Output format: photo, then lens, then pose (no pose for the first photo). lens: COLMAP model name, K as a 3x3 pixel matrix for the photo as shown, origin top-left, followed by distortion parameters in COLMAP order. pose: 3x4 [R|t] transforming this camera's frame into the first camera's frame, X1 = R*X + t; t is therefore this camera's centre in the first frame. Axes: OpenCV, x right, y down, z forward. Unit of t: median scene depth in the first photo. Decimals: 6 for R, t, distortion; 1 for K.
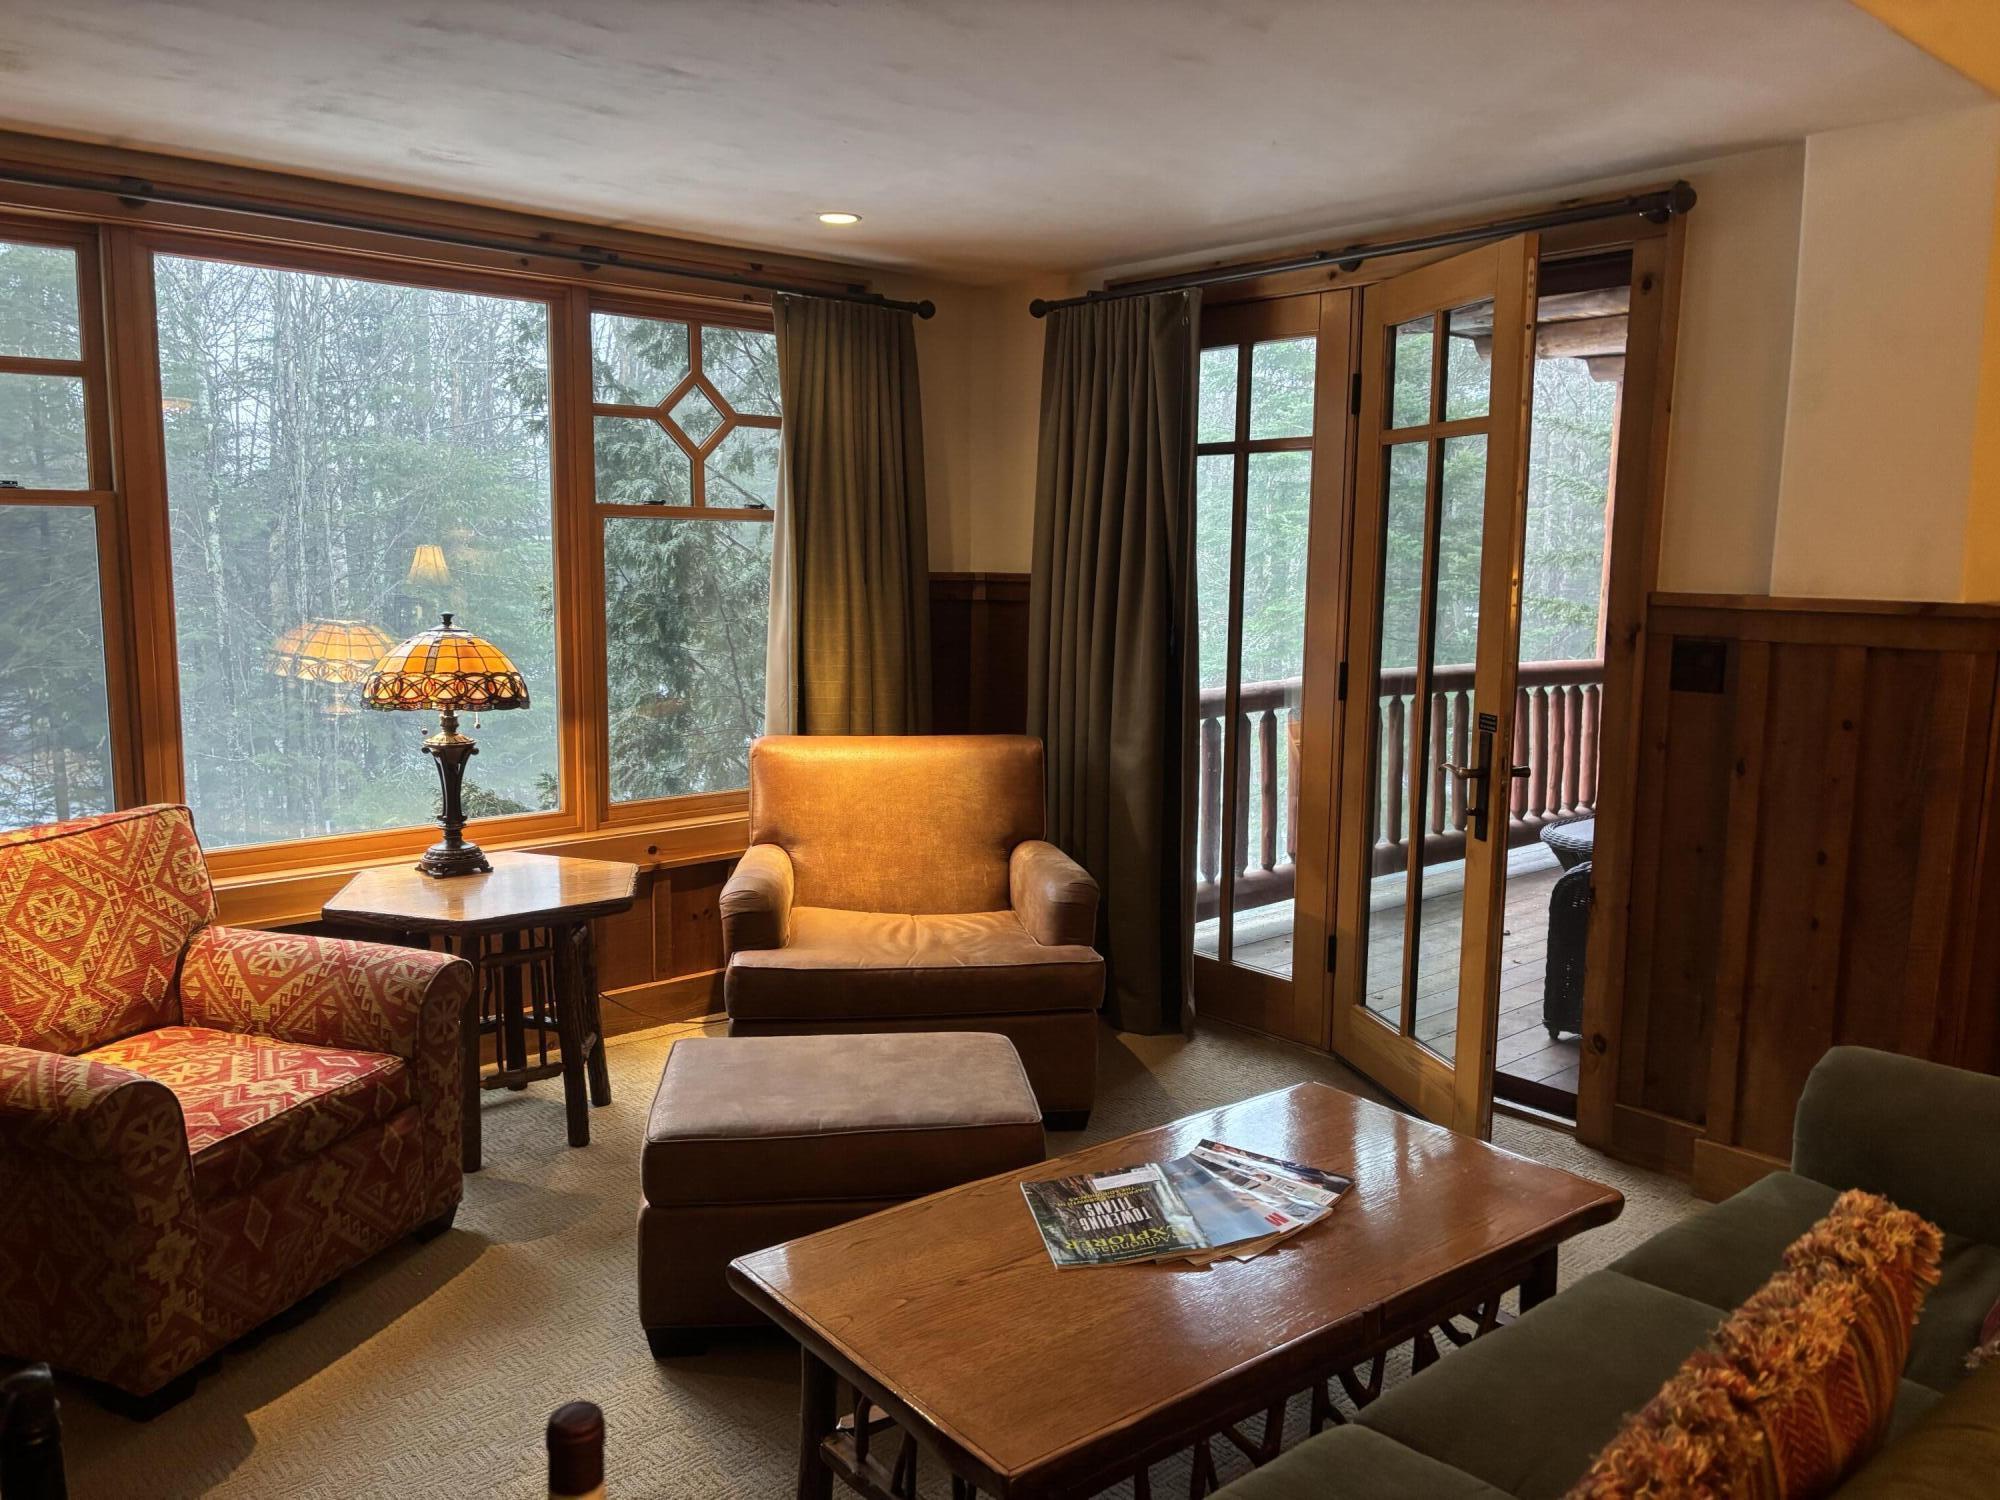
lens RADIAL K [[1478.2, 0, 982.4], [0, 1478.2, 759.5], [0, 0, 1]] dist [0.012377, -0.020136]
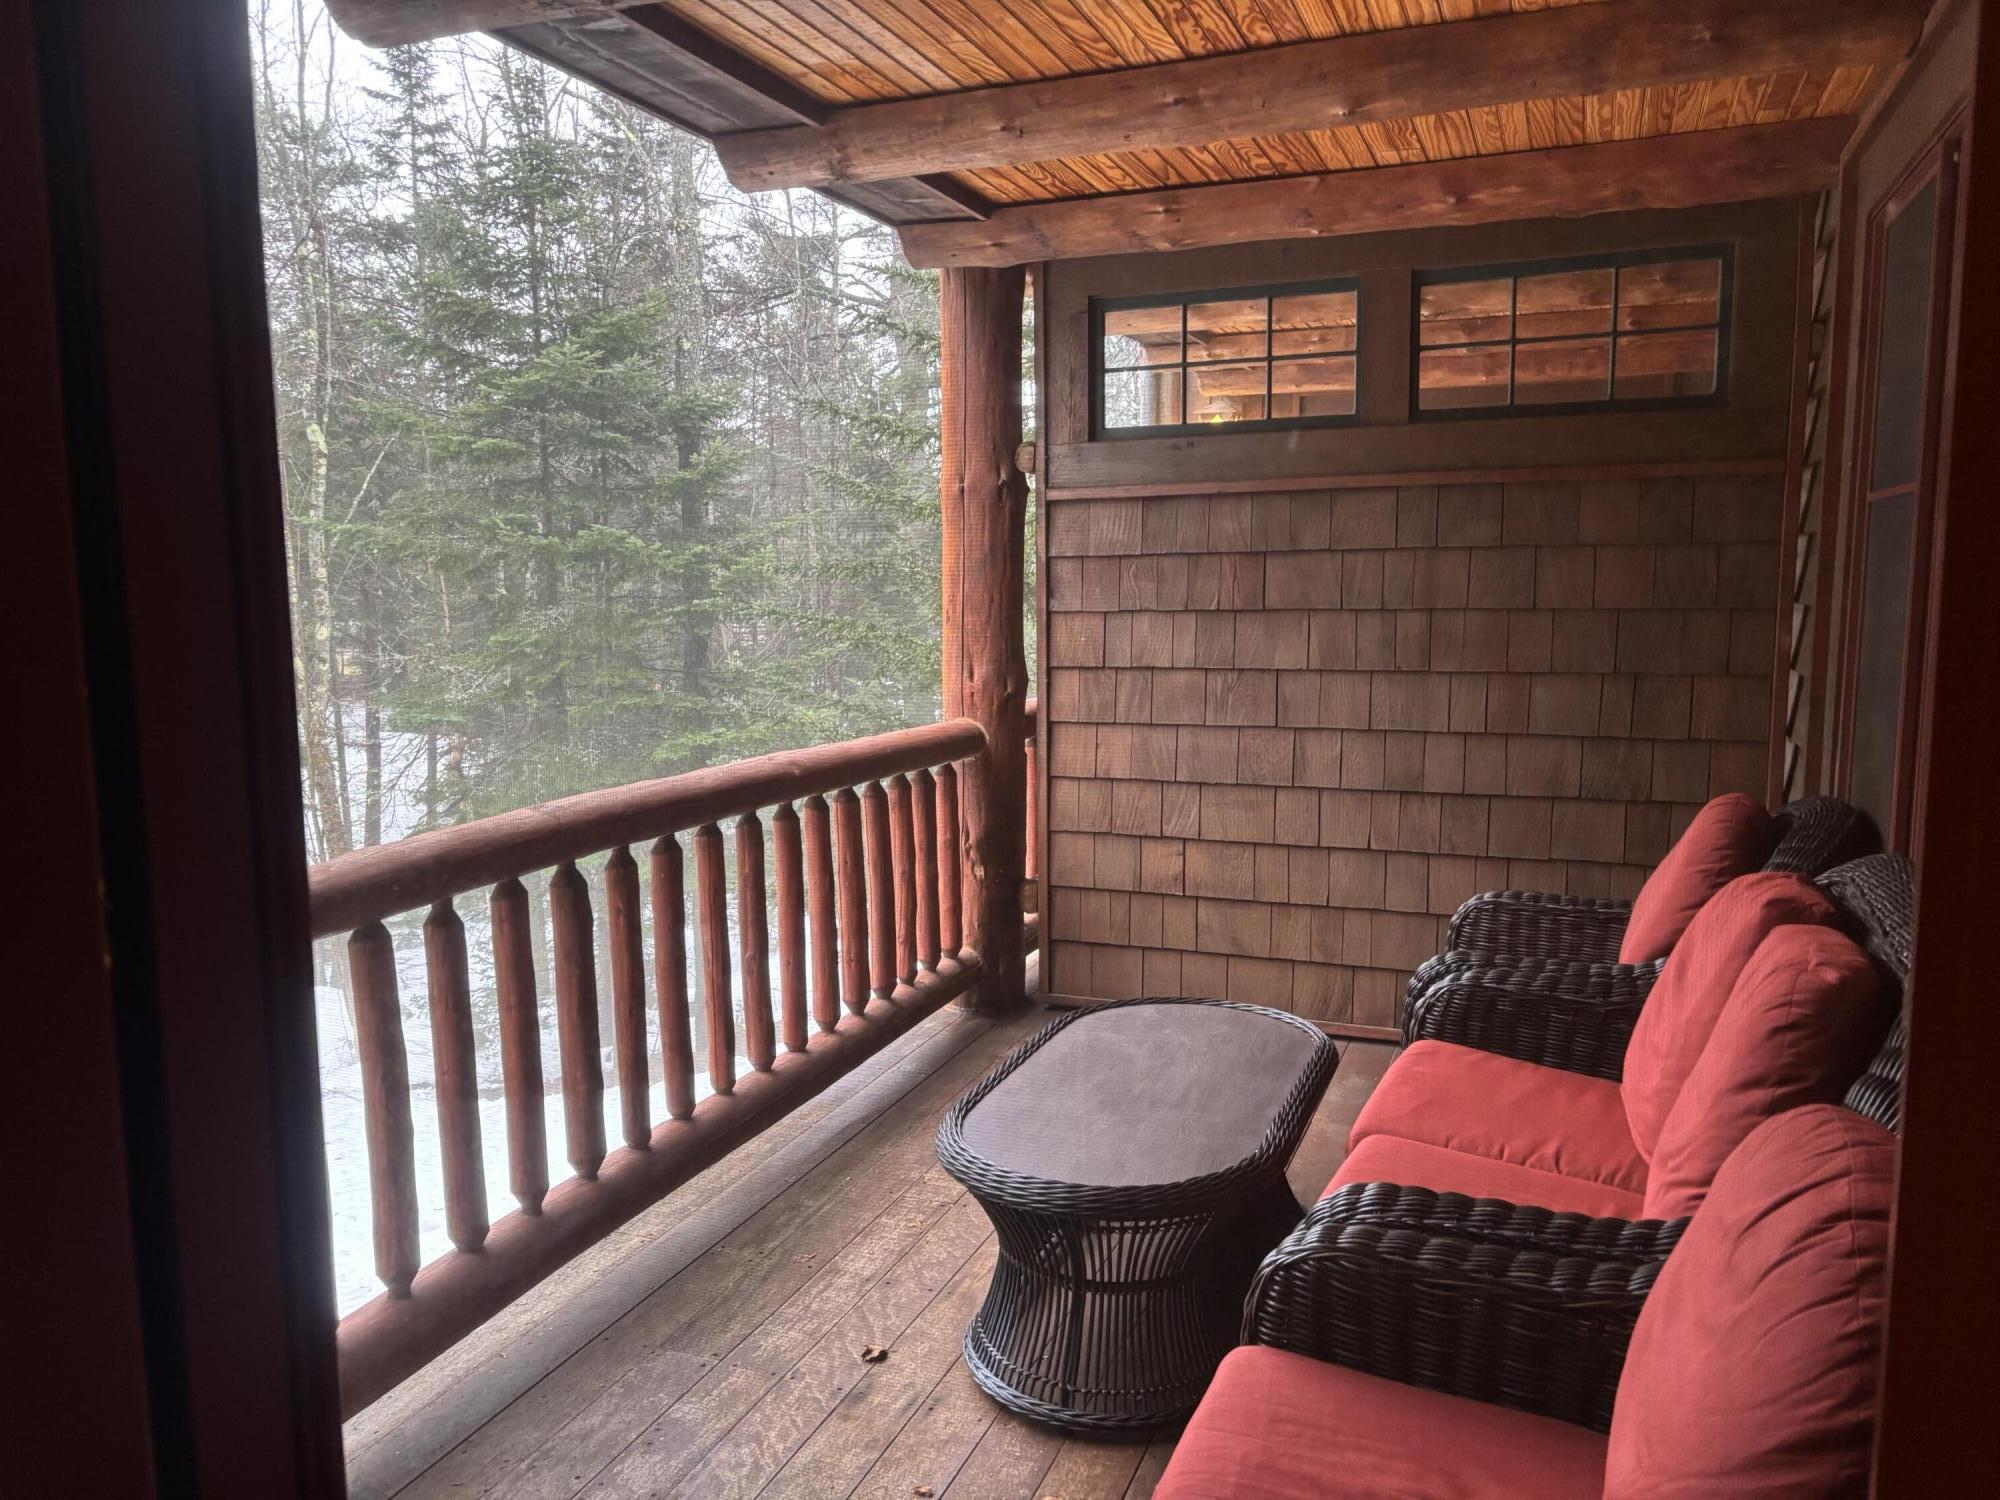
lens RADIAL K [[1478.2, 0, 1003.6], [0, 1478.2, 771.4], [0, 0, 1]] dist [0.012377, -0.020136]
pose [[0.879490, -0.080355, 0.469084, 0.097635], [0.082293, 0.996473, 0.016405, -0.037844], [-0.468748, 0.024175, 0.883001, 0.303303]]
